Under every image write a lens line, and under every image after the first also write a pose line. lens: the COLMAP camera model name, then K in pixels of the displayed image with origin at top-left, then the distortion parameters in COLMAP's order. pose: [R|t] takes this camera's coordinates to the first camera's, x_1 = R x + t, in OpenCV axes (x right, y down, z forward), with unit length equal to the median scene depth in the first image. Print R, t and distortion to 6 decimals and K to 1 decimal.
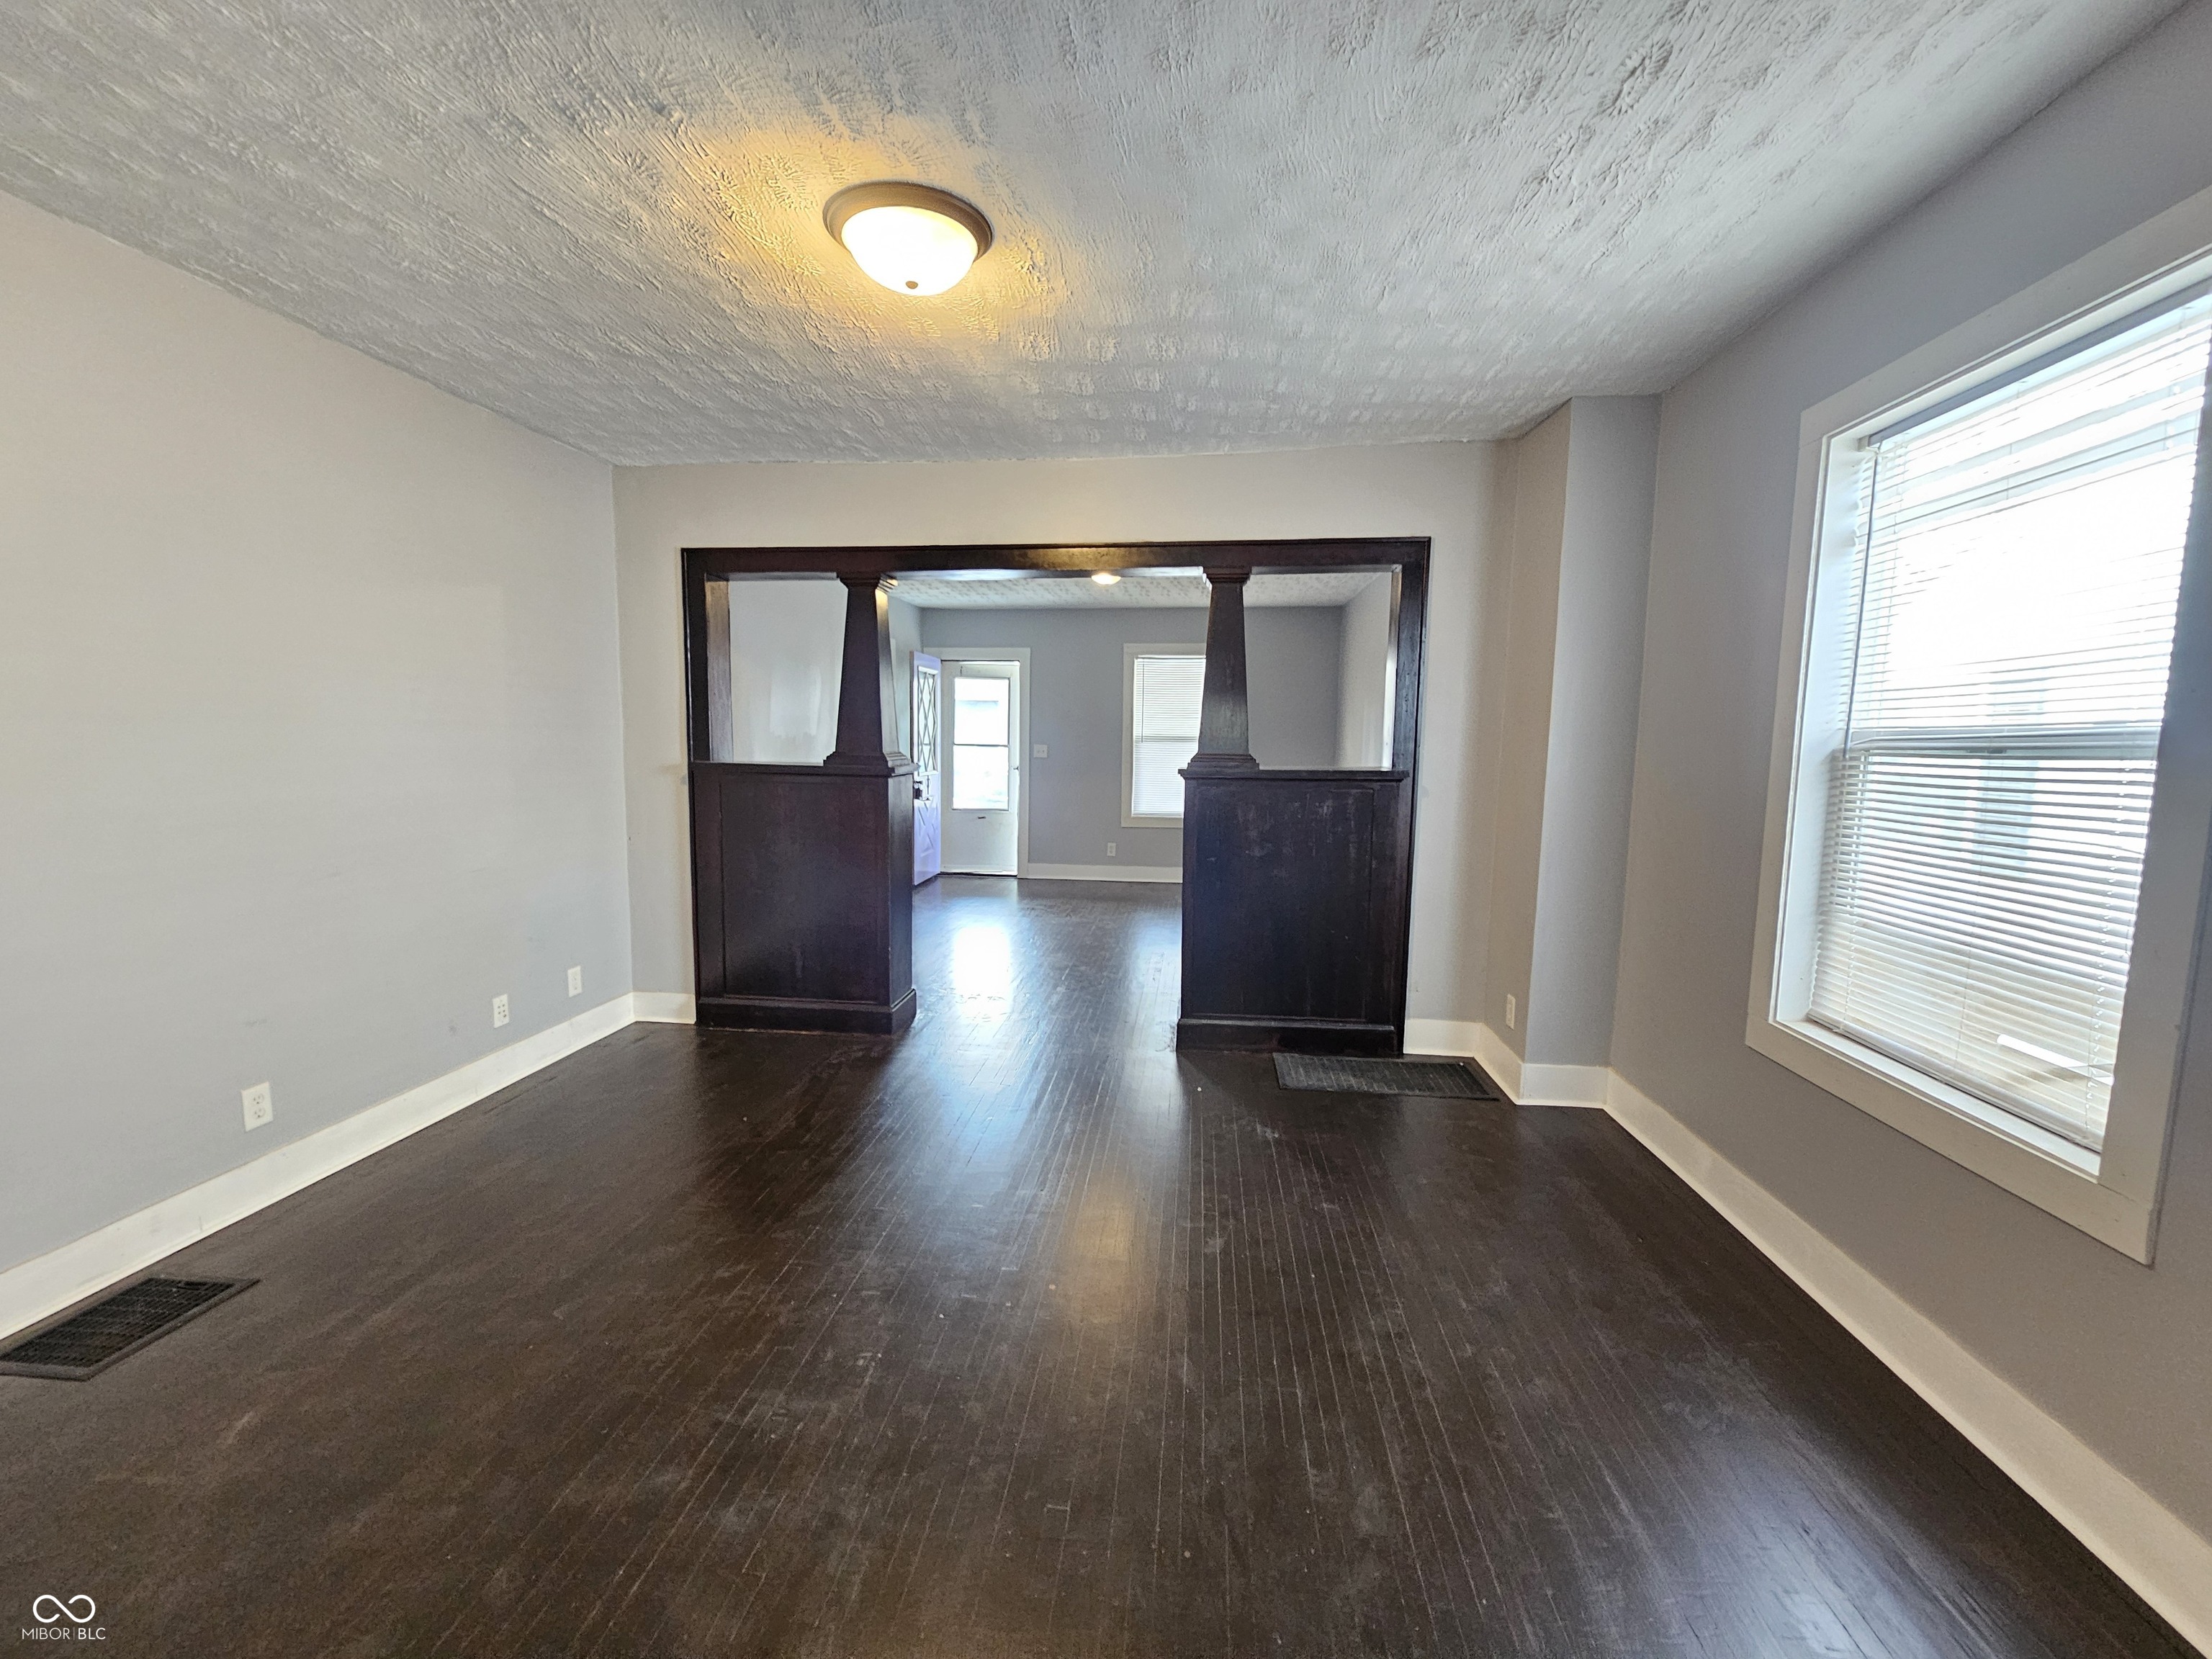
lens RADIAL K [[903.4, 0, 1108.9], [0, 903.4, 827.3], [0, 0, 1]] dist [0.001888, 0.000067]
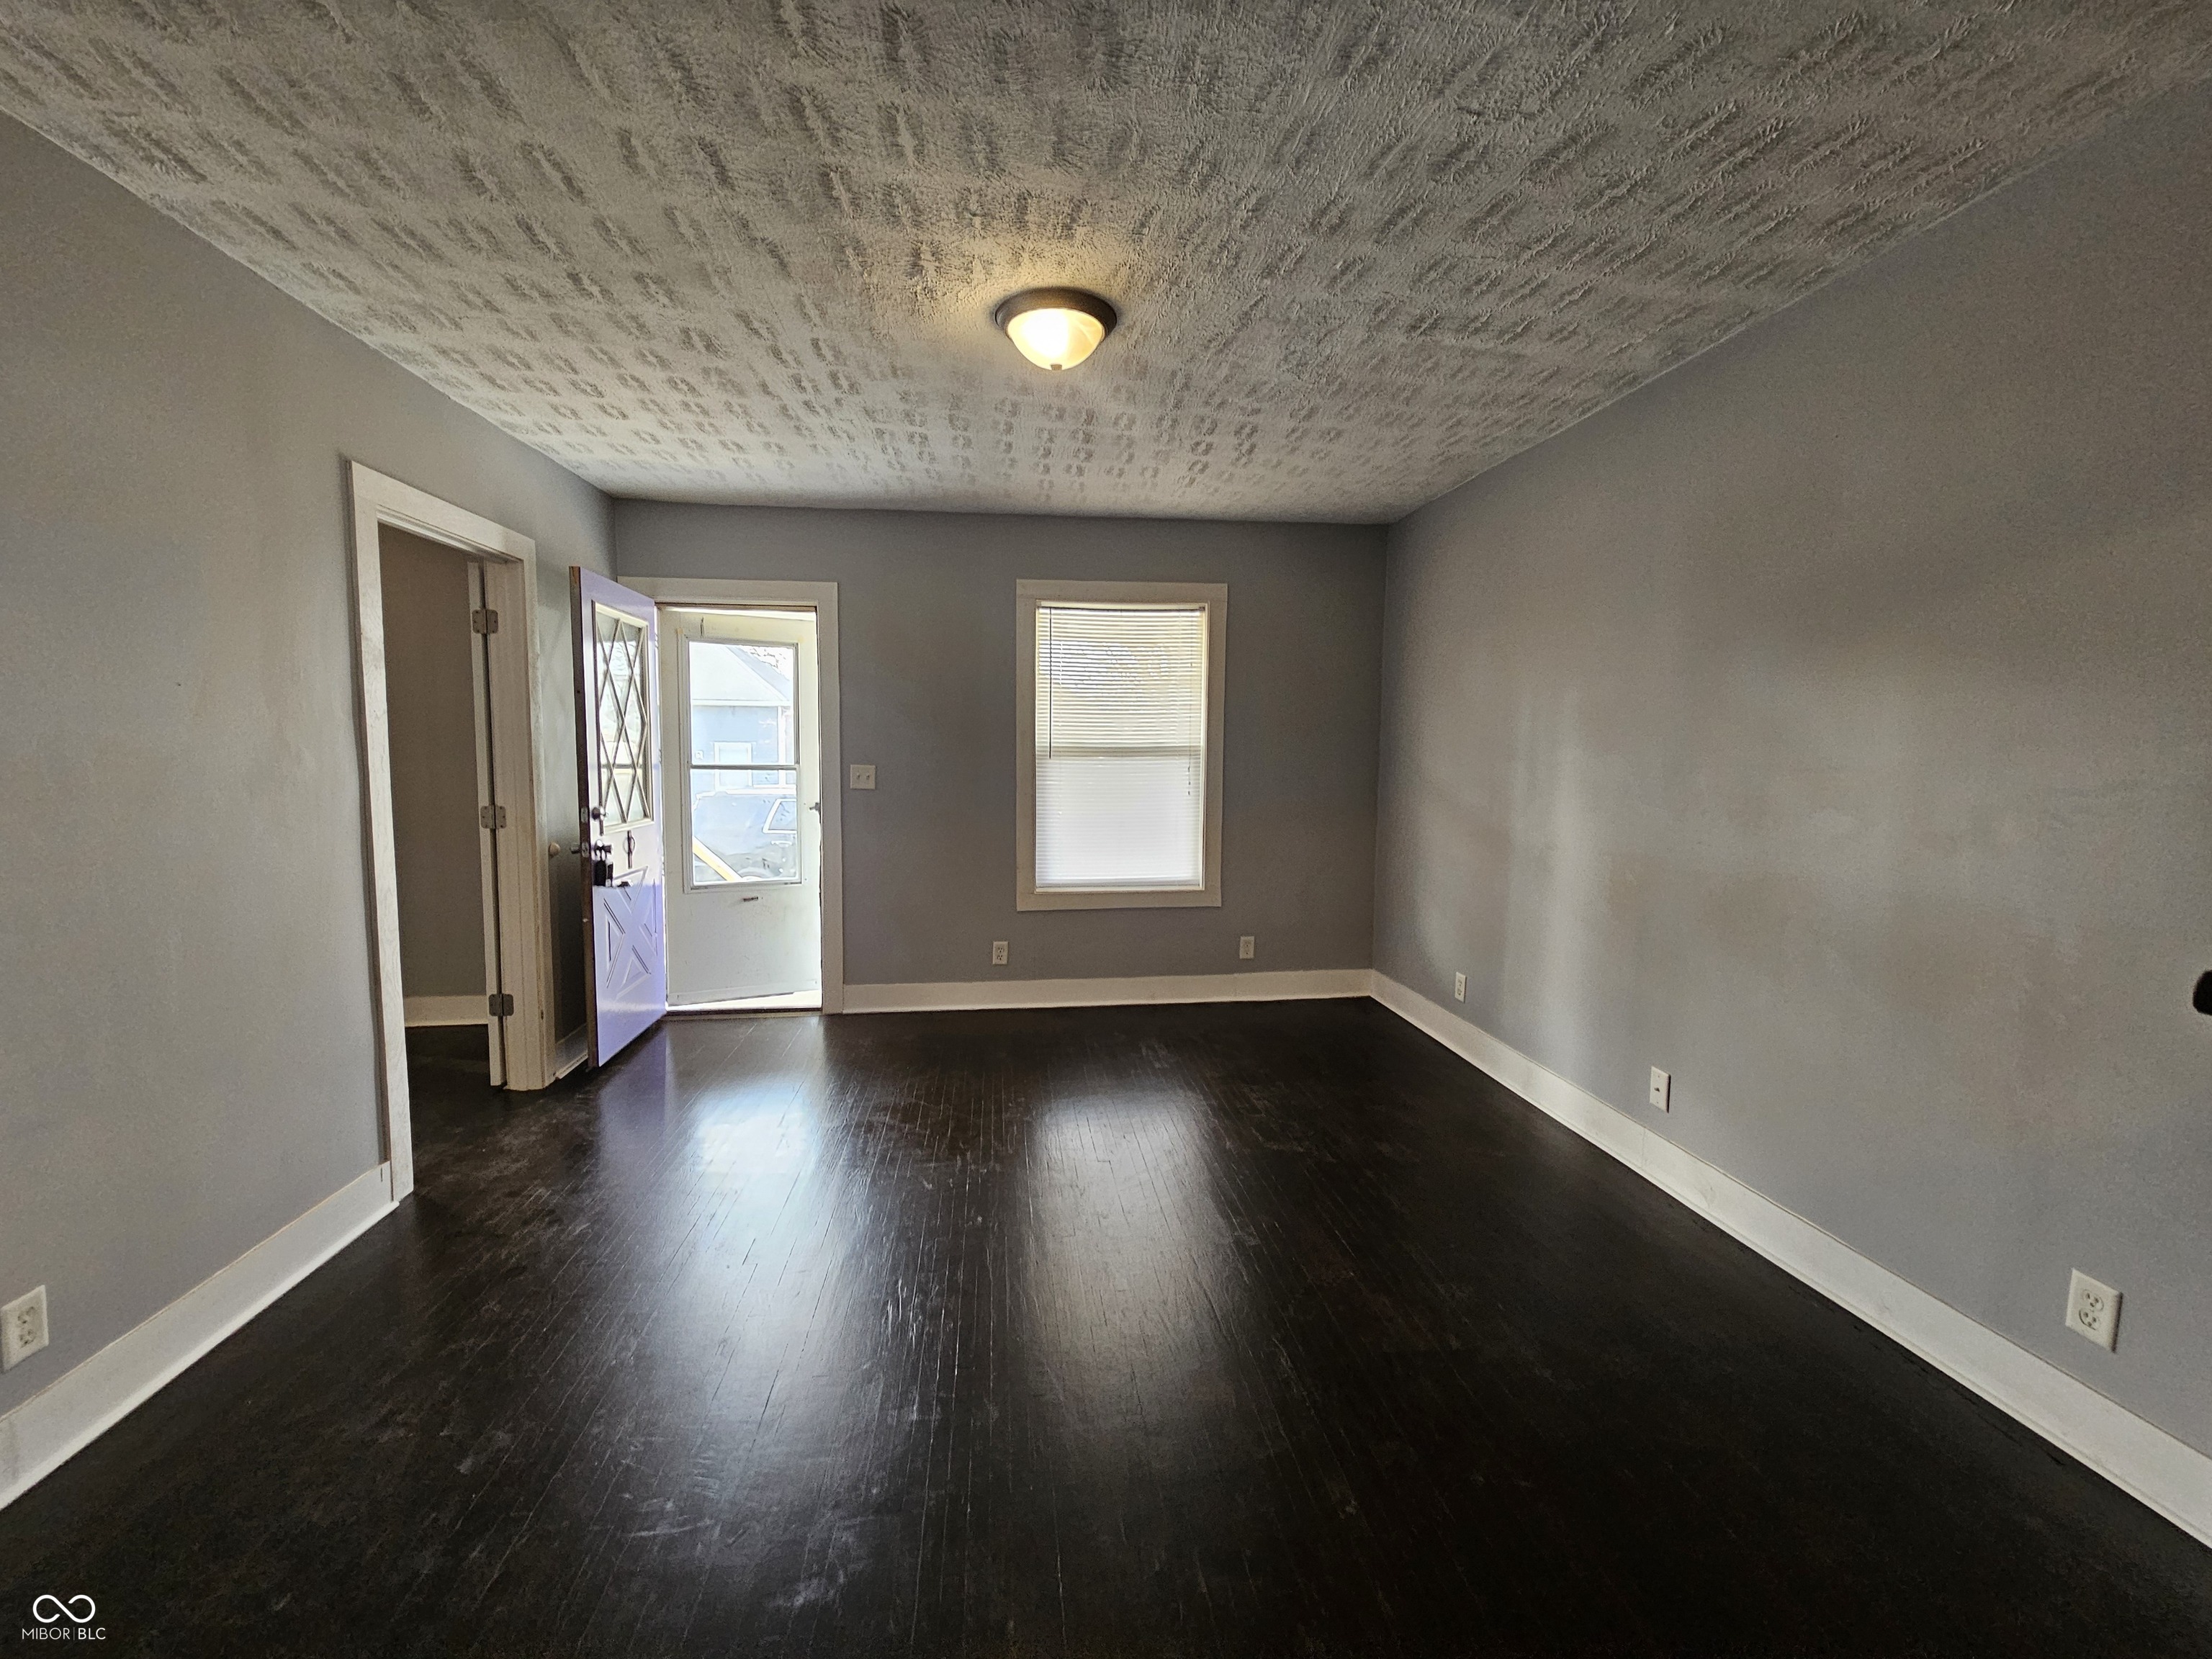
lens RADIAL K [[903.4, 0, 1114.1], [0, 903.4, 809.1], [0, 0, 1]] dist [0.001888, 0.000067]
pose [[0.964947, -0.028740, 0.260865, -0.072101], [0.038435, 0.998744, -0.032138, -0.042510], [-0.259614, 0.041038, 0.964840, 0.448454]]
